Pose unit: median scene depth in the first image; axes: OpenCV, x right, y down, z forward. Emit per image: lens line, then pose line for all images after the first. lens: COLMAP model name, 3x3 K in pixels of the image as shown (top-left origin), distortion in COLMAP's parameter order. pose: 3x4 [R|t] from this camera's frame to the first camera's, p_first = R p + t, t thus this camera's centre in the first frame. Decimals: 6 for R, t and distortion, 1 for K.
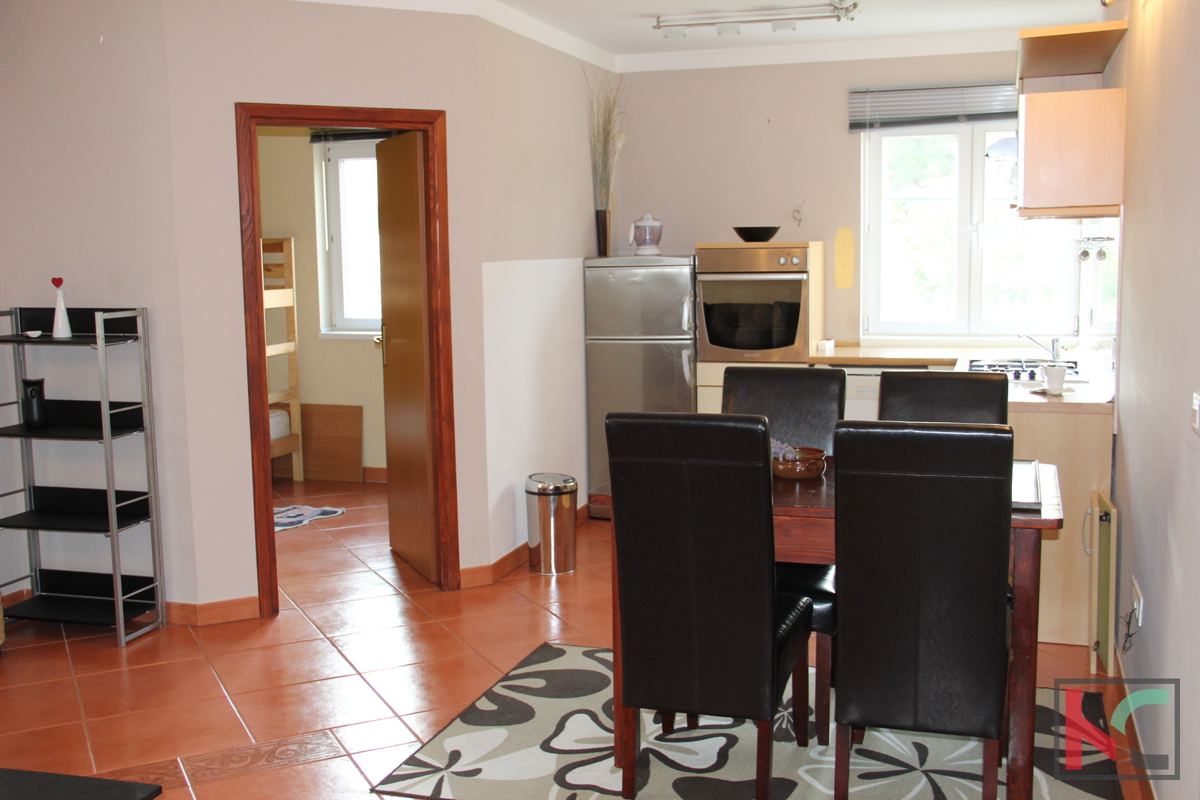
lens RADIAL K [[1264.0, 0, 600.0], [0, 1264.0, 400.0], [0, 0, 1]] dist [-0.009234, -0.003352]
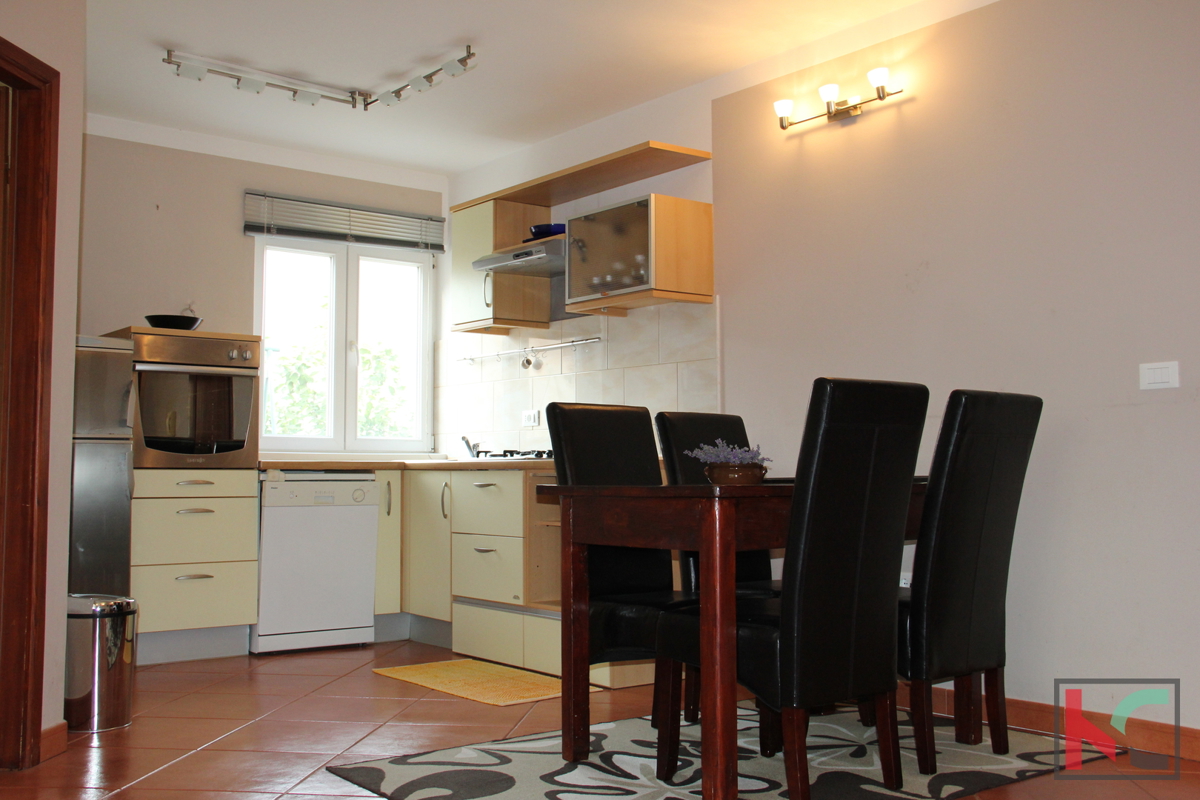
lens RADIAL K [[1230.9, 0, 600.0], [0, 1230.9, 400.0], [0, 0, 1]] dist [-0.000431, -0.003045]
pose [[0.565372, 0.069293, 0.821920, -0.415896], [0.088985, 0.985525, -0.144296, 0.069762], [-0.820022, 0.154719, 0.551023, 0.306174]]
